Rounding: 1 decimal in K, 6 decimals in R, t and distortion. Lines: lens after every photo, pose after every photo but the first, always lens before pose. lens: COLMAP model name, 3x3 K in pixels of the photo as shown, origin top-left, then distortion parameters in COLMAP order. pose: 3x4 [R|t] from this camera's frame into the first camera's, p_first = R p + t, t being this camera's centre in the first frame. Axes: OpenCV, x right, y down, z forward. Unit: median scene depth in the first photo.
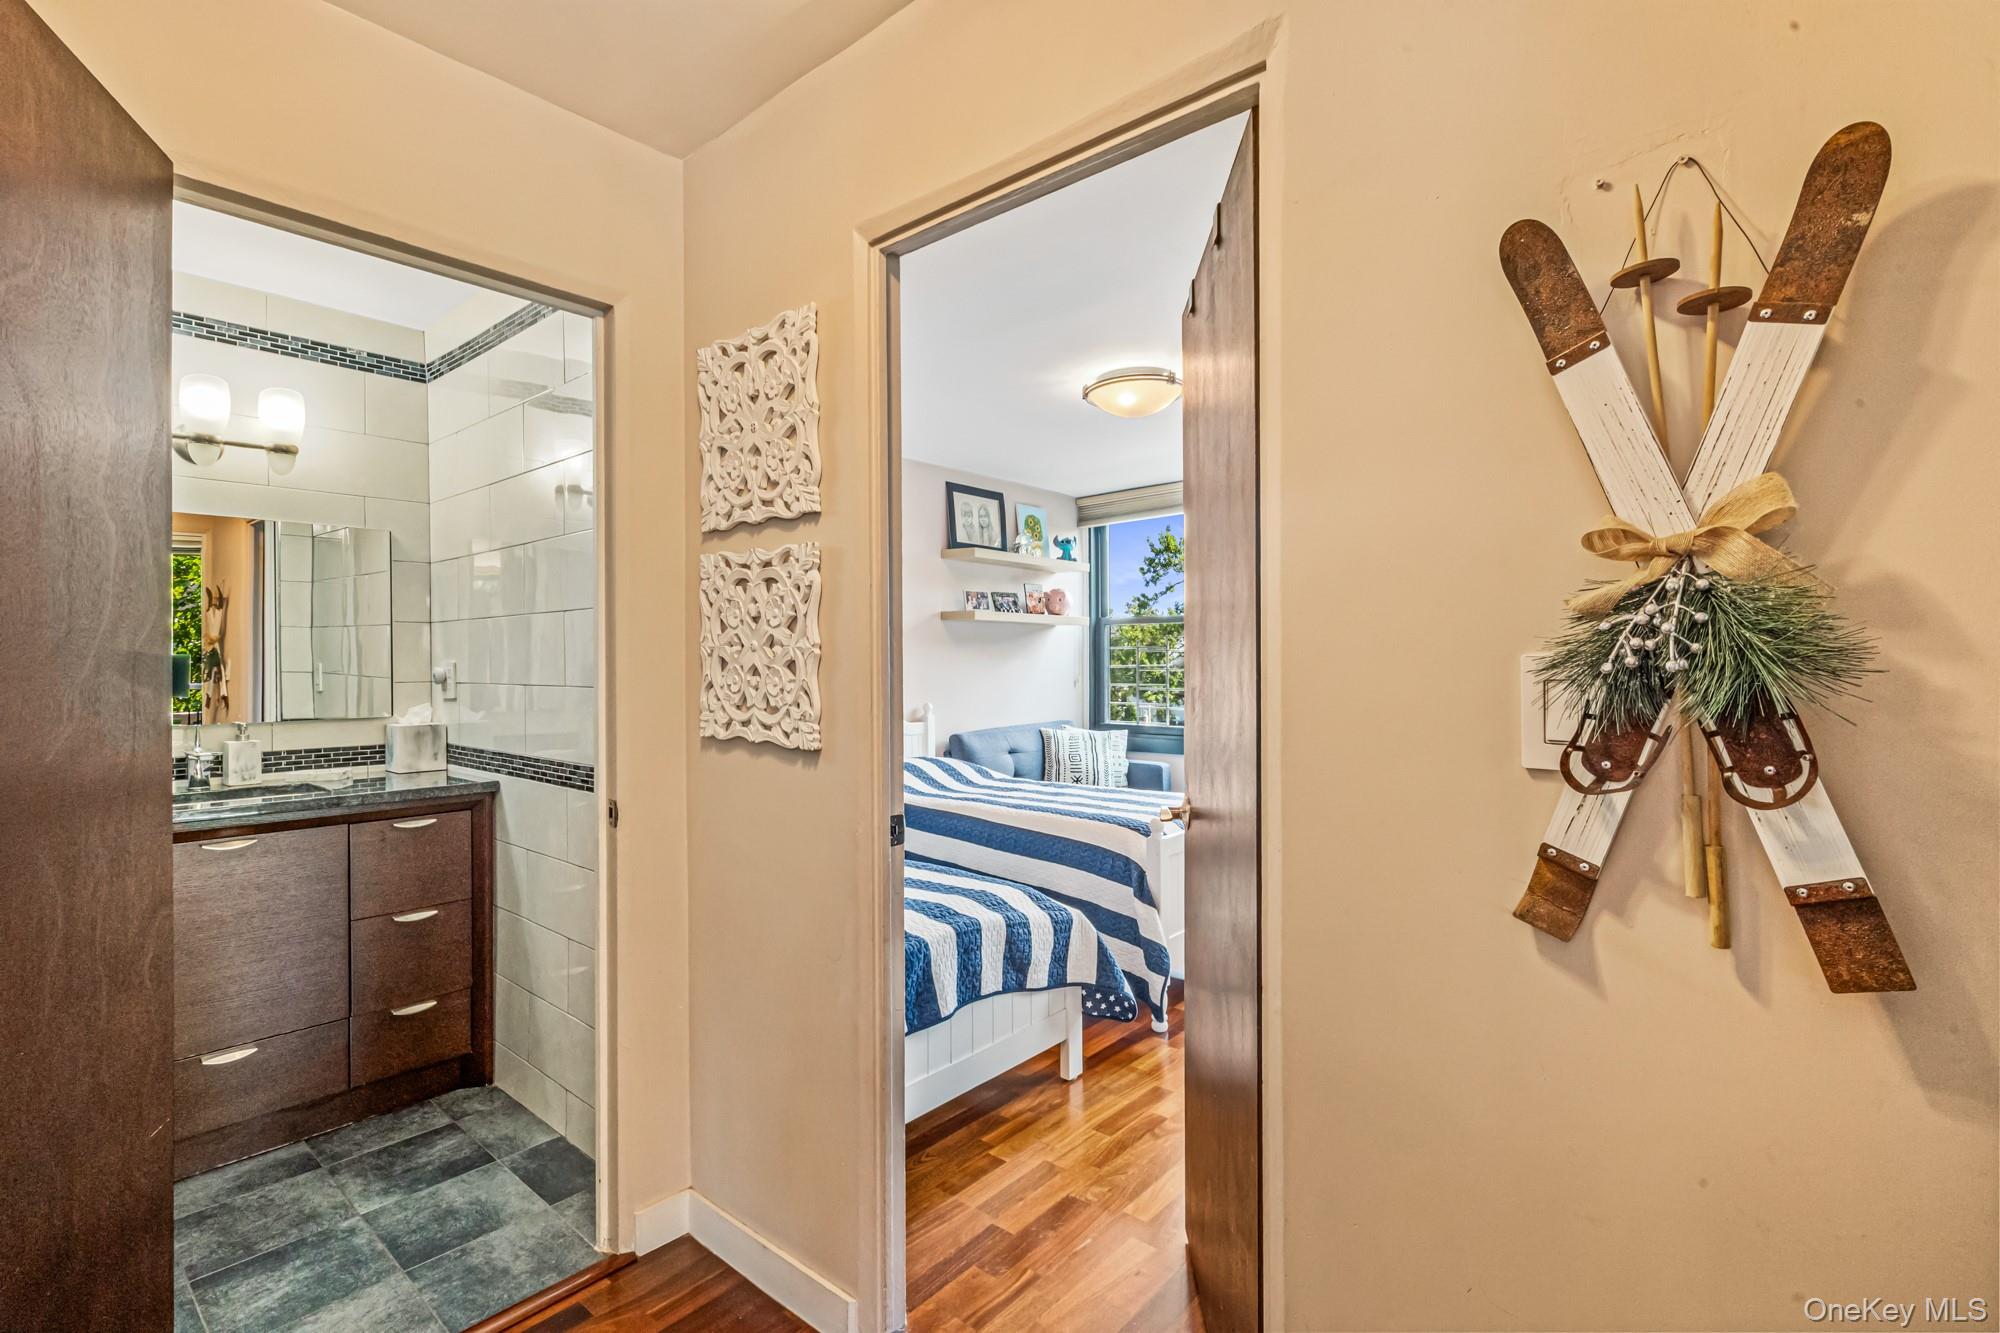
lens RADIAL K [[897.2, 0, 996.3], [0, 897.2, 666.8], [0, 0, 1]] dist [-0.002702, 0.001437]
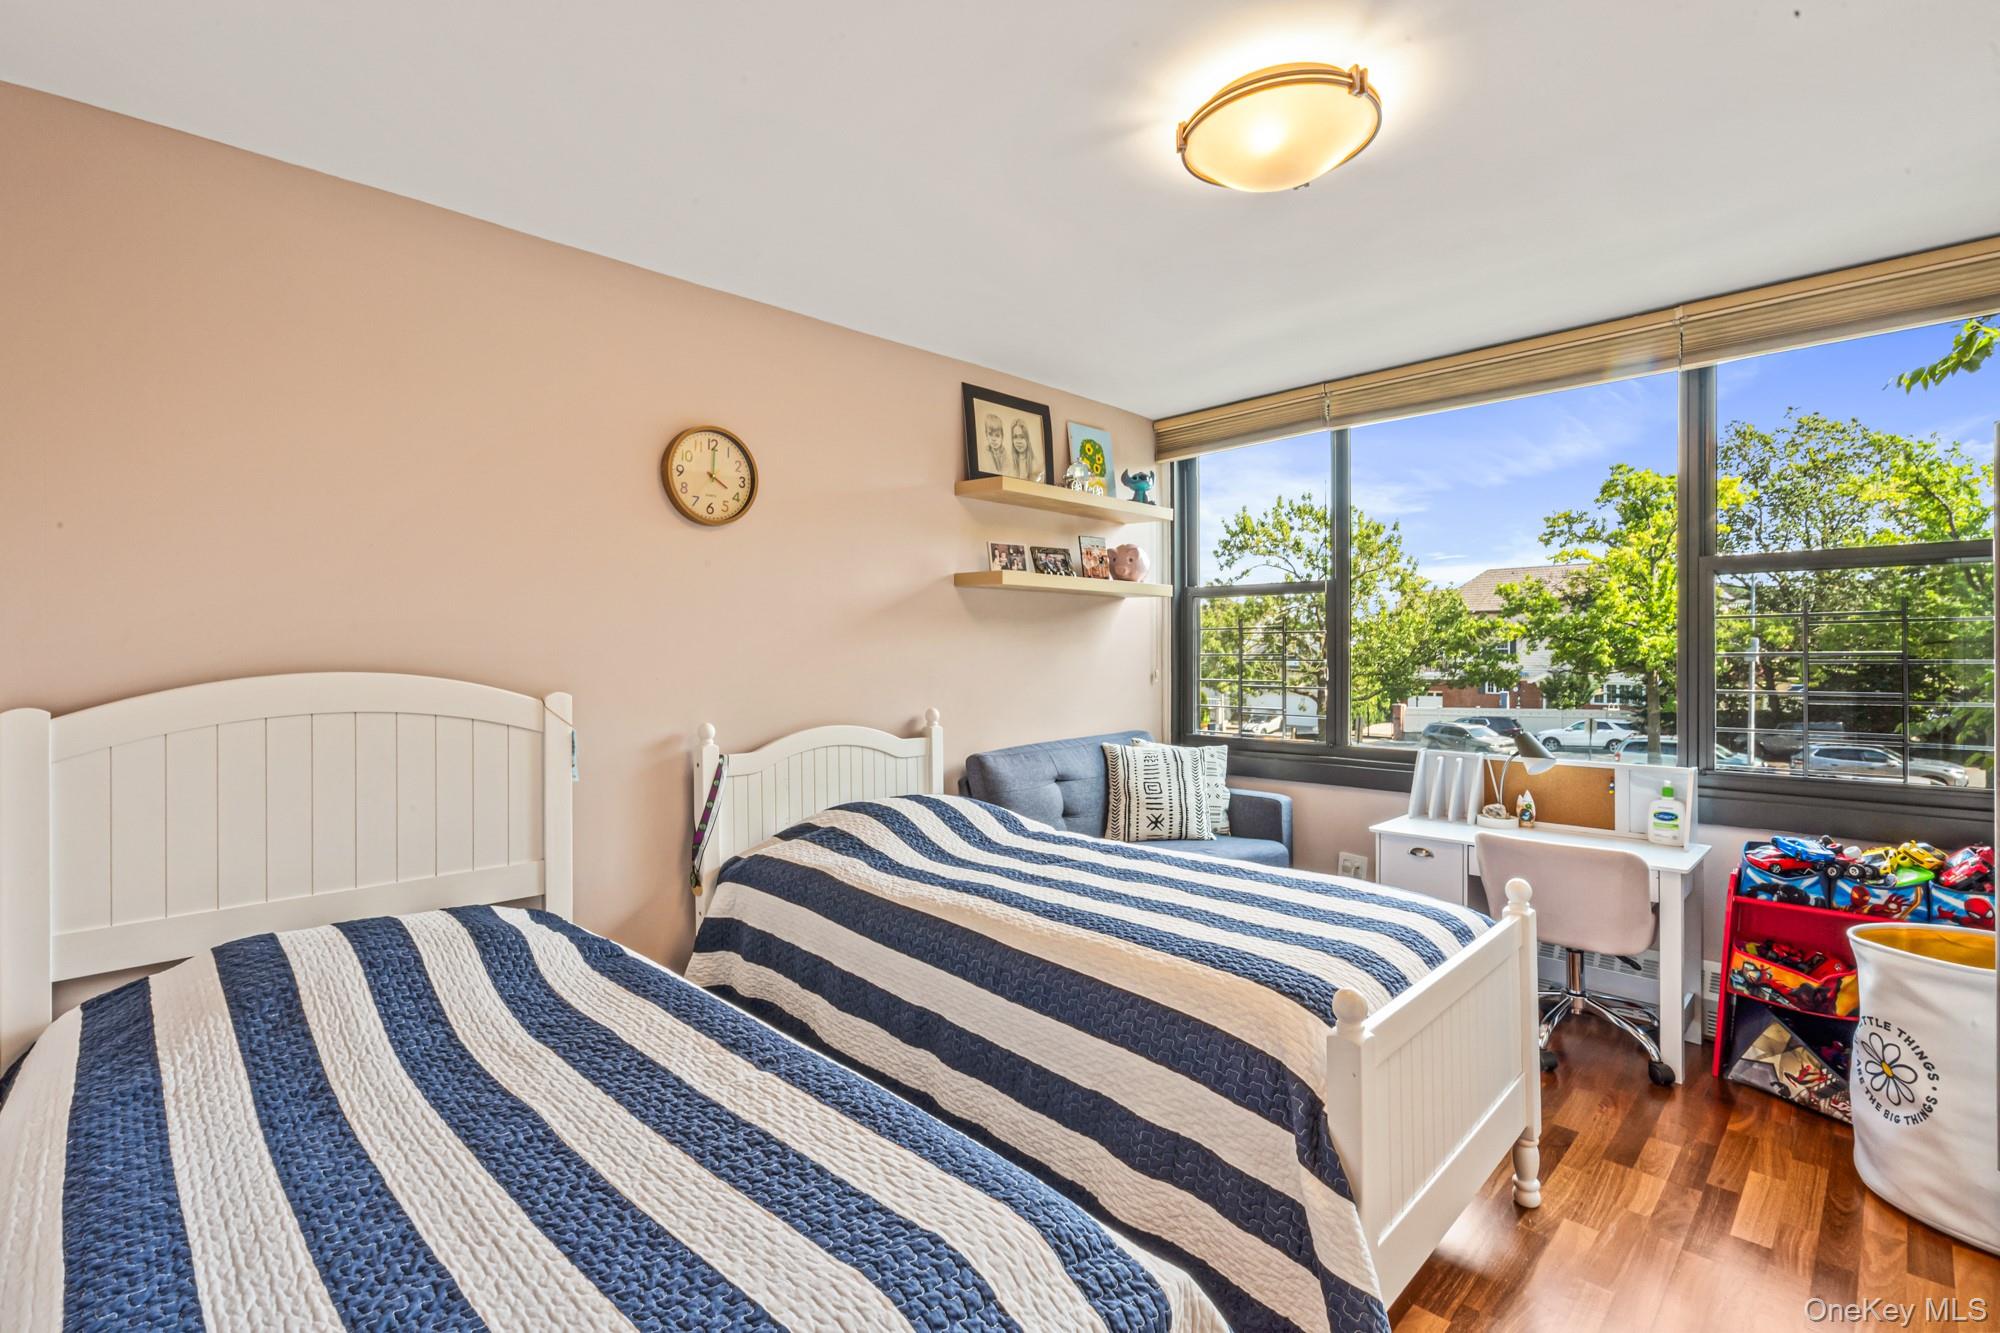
lens RADIAL K [[897.2, 0, 1008.0], [0, 897.2, 662.0], [0, 0, 1]] dist [-0.002702, 0.001437]
pose [[0.998081, 0.000751, -0.061922, 0.019303], [-0.000341, 0.999978, 0.006636, 0.000662], [0.061926, -0.006602, 0.998059, 0.304395]]
